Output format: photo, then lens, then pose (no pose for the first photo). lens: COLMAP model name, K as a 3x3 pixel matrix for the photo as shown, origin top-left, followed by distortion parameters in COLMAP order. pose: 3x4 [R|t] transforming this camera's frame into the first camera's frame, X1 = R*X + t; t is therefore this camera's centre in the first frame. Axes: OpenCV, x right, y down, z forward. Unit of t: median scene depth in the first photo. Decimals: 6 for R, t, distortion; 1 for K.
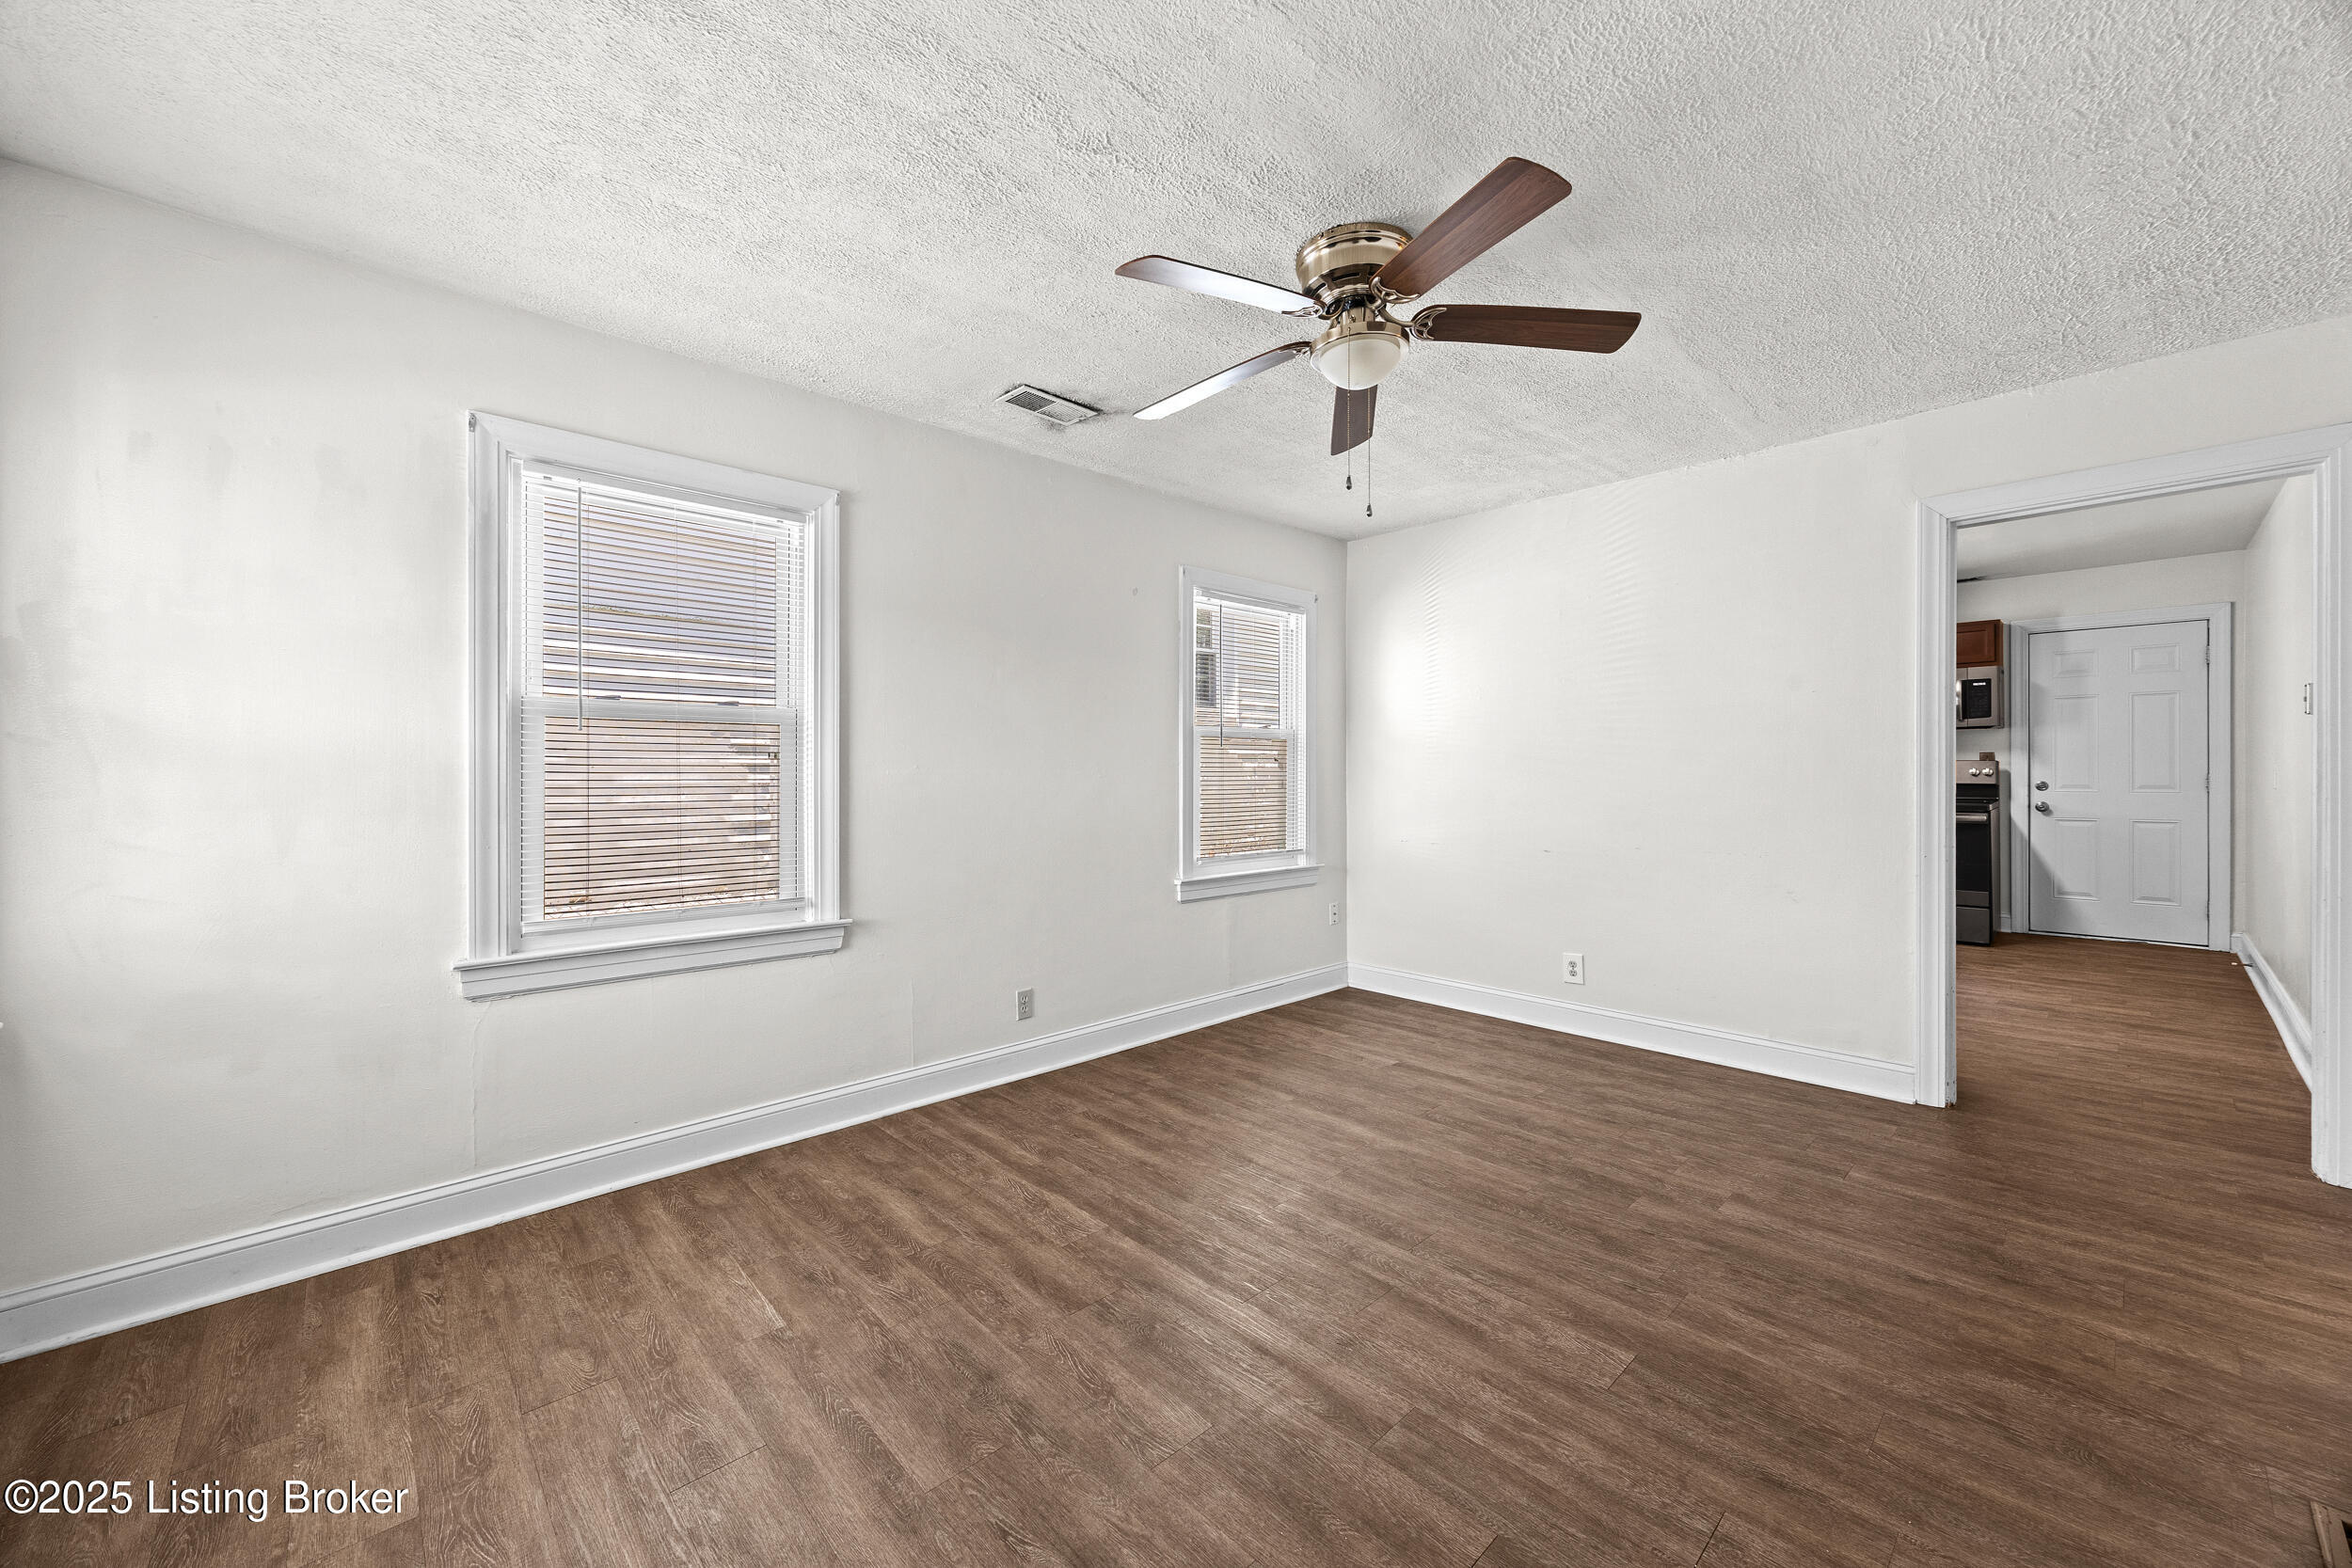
lens RADIAL K [[891.4, 0, 1180.2], [0, 891.4, 774.3], [0, 0, 1]] dist [-0.003215, -0.000348]
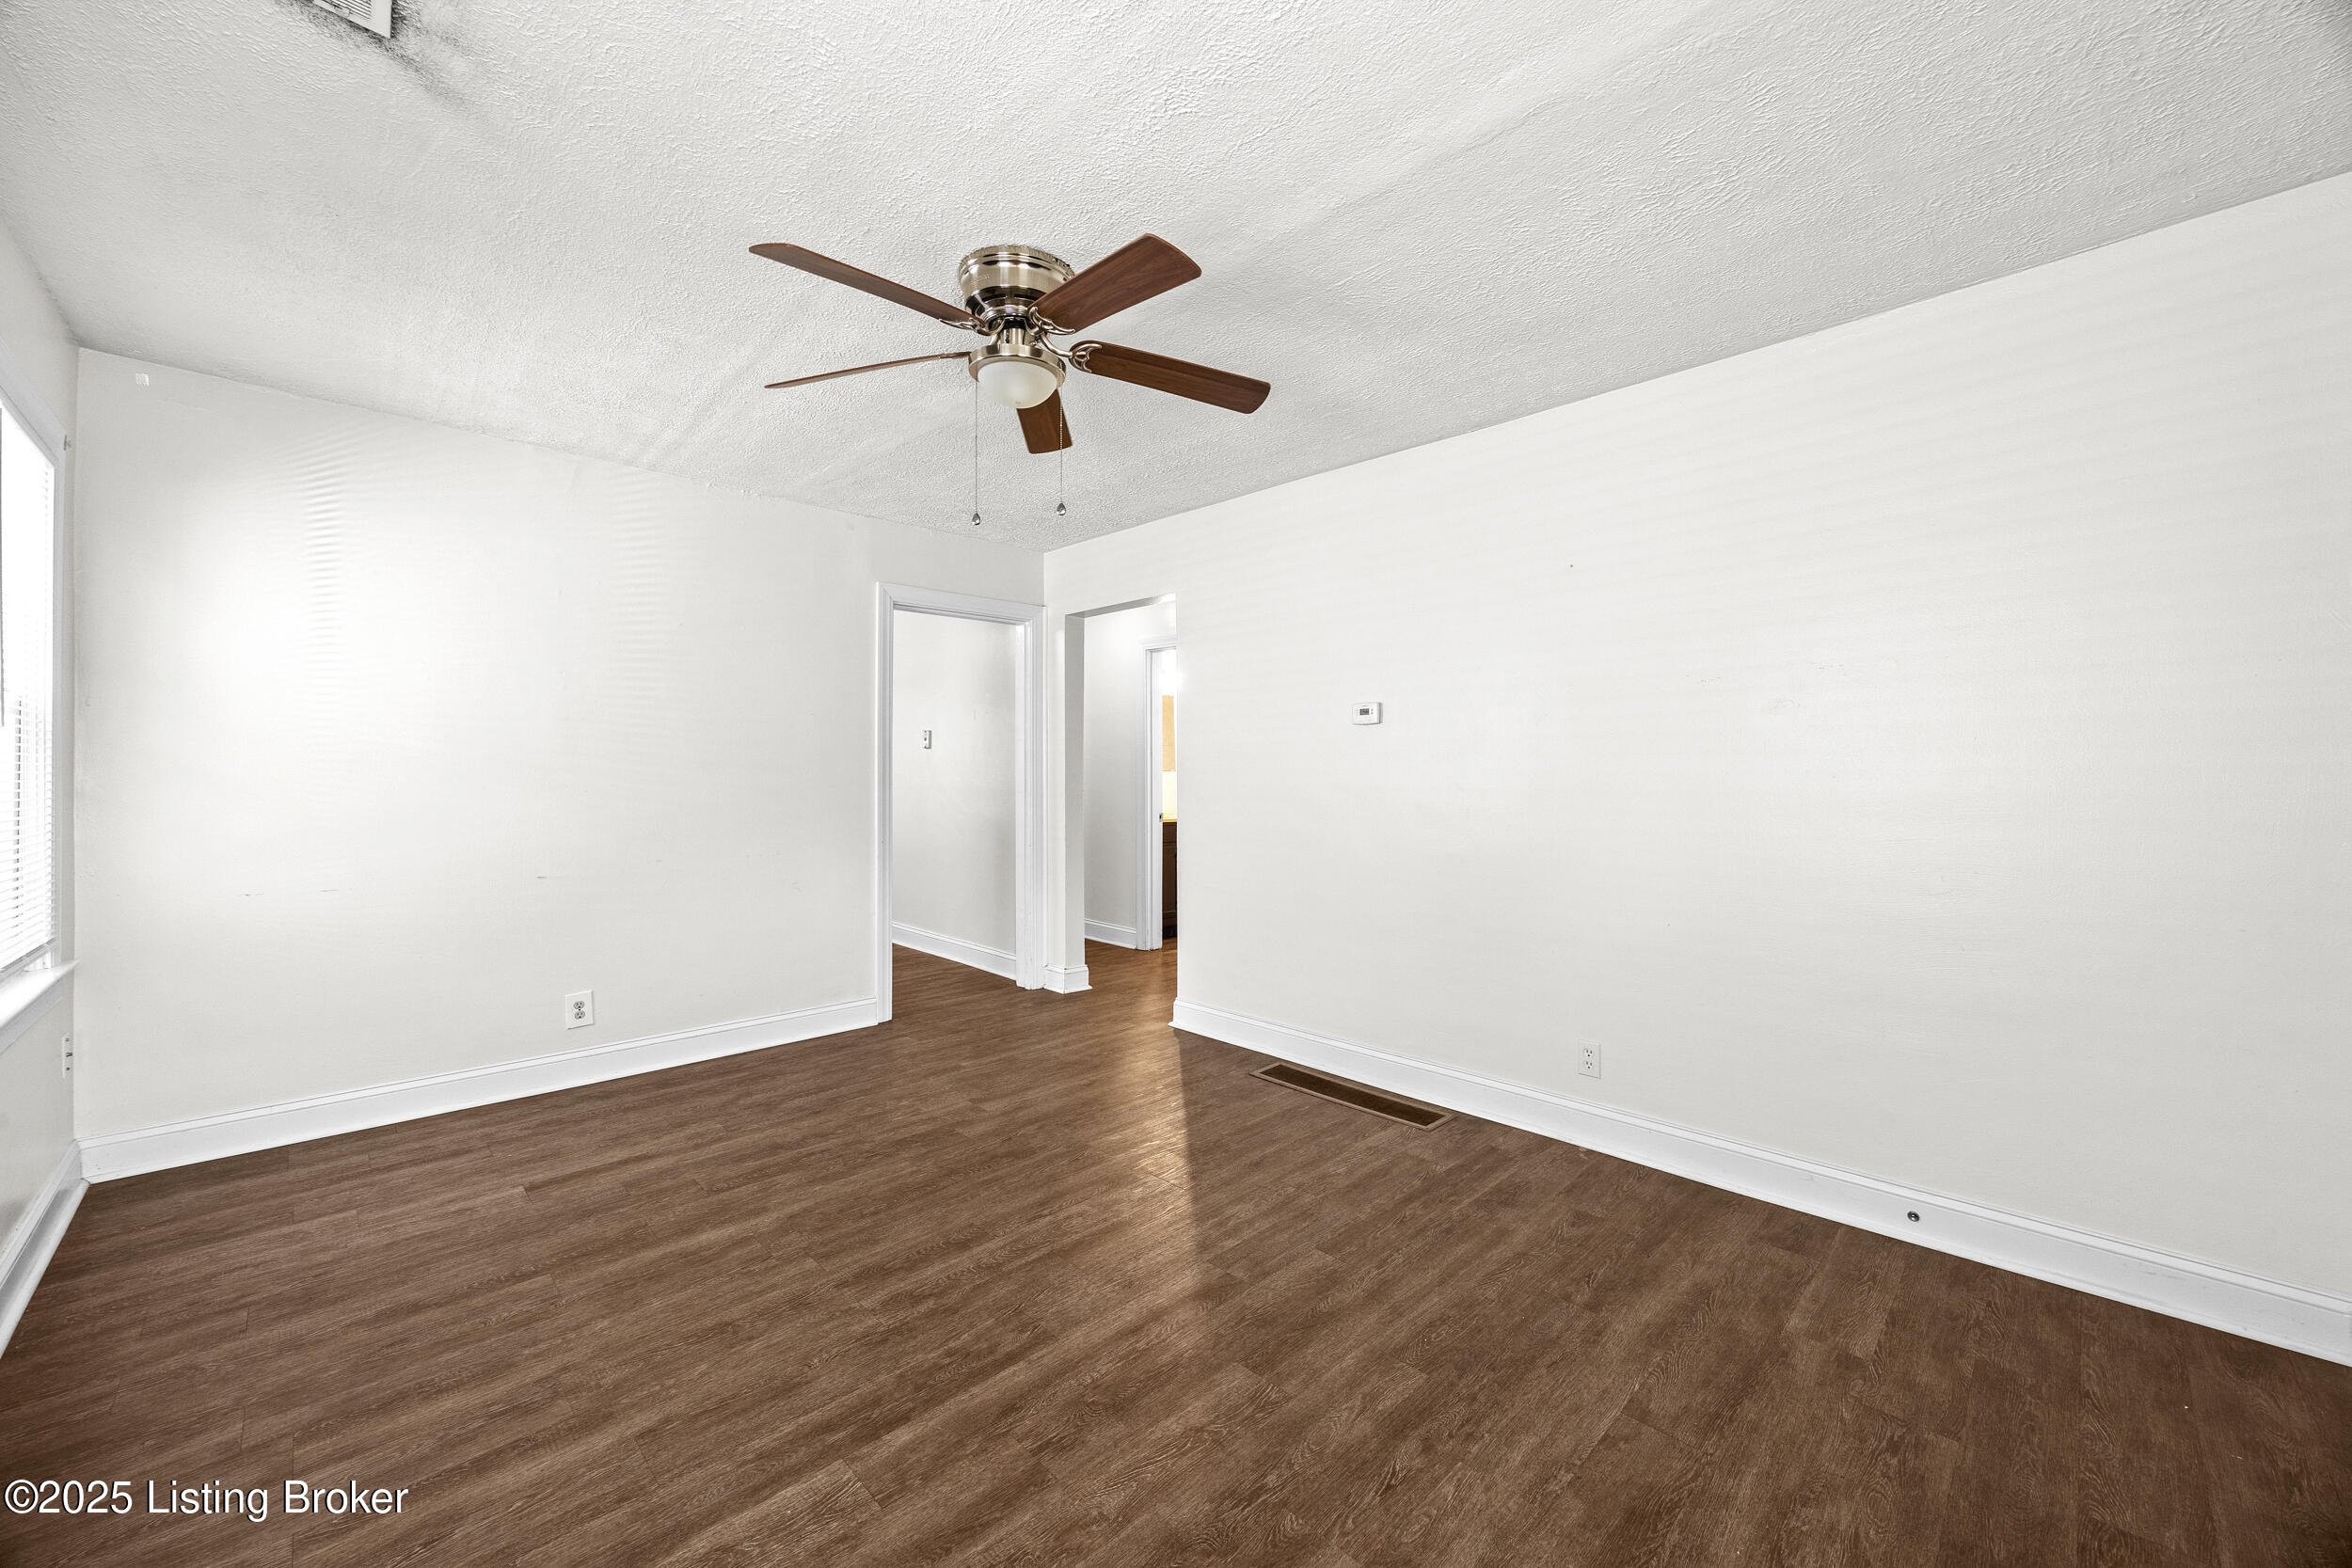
lens RADIAL K [[898.1, 0, 1183.8], [0, 898.1, 767.5], [0, 0, 1]] dist [-0.004743, -0.000368]
pose [[-0.025081, 0.014139, 0.999585, -0.617175], [0.003799, 0.999894, -0.014048, -0.002244], [-0.999678, 0.003445, -0.025132, 0.609656]]
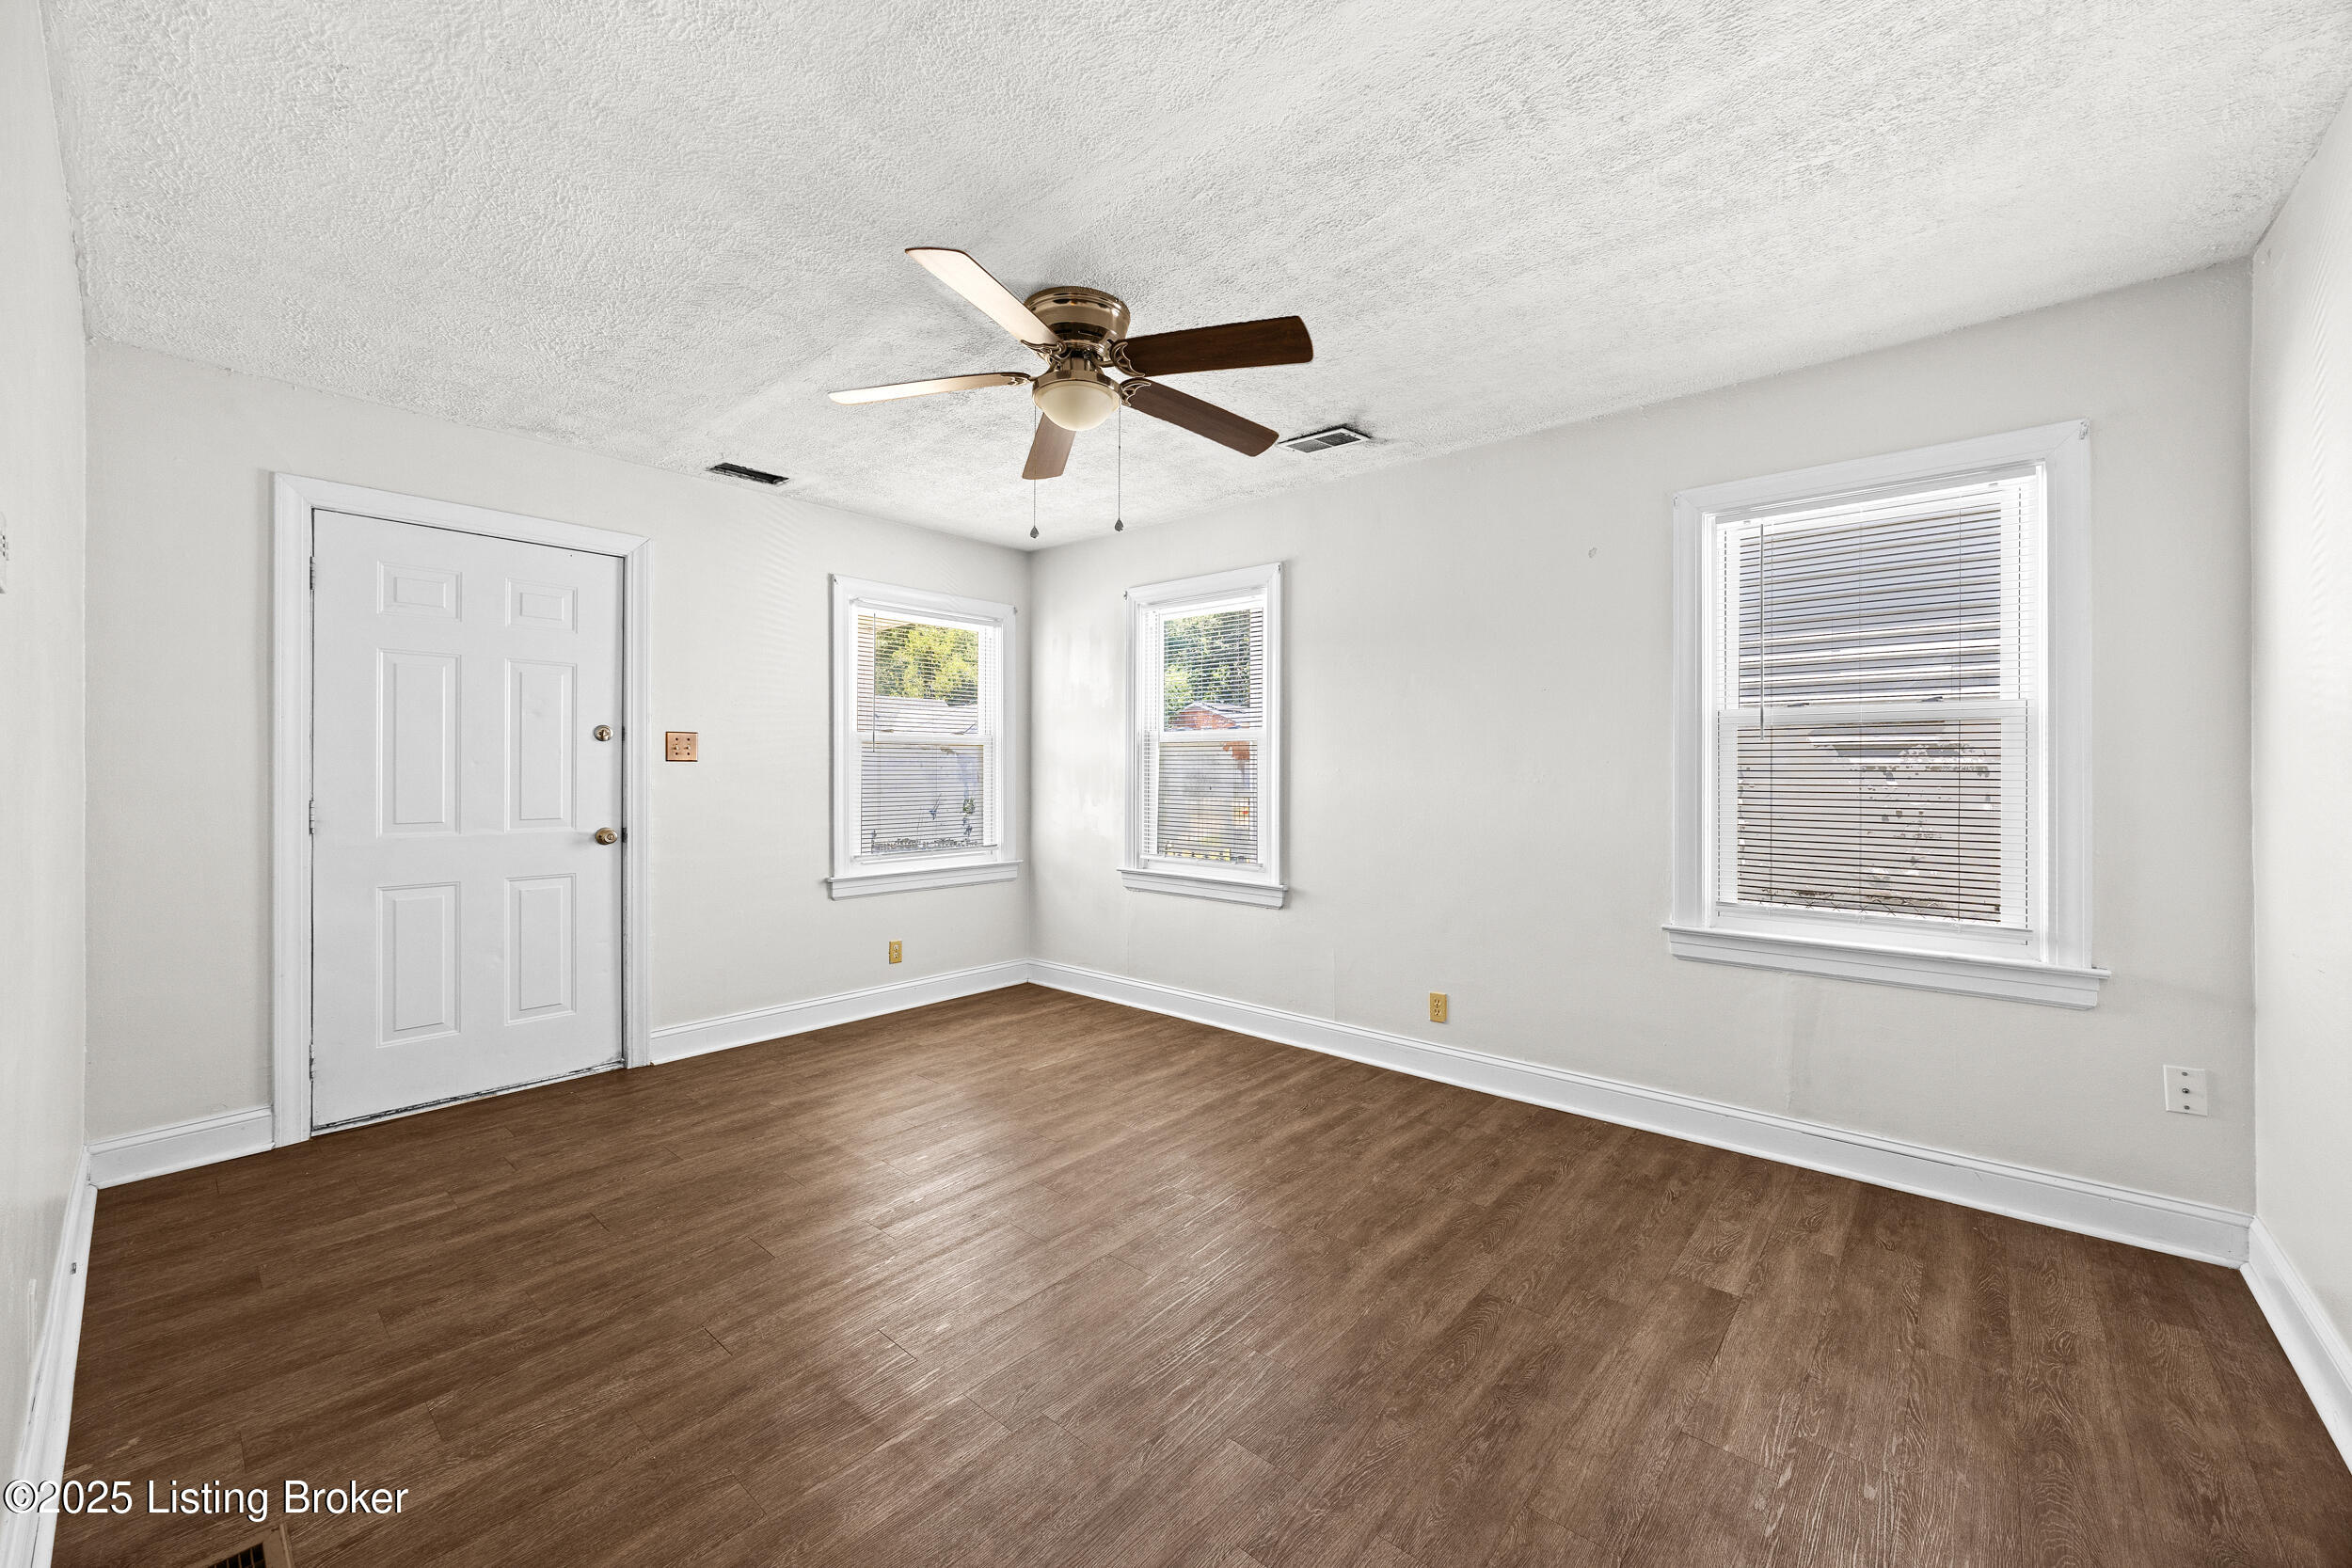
lens RADIAL K [[898.1, 0, 1183.8], [0, 898.1, 767.5], [0, 0, 1]] dist [-0.004743, -0.000368]
pose [[0.104949, 0.001449, -0.994477, 0.966689], [-0.004105, 0.999991, 0.001023, -0.012821], [0.994469, 0.003975, 0.104954, 0.741435]]
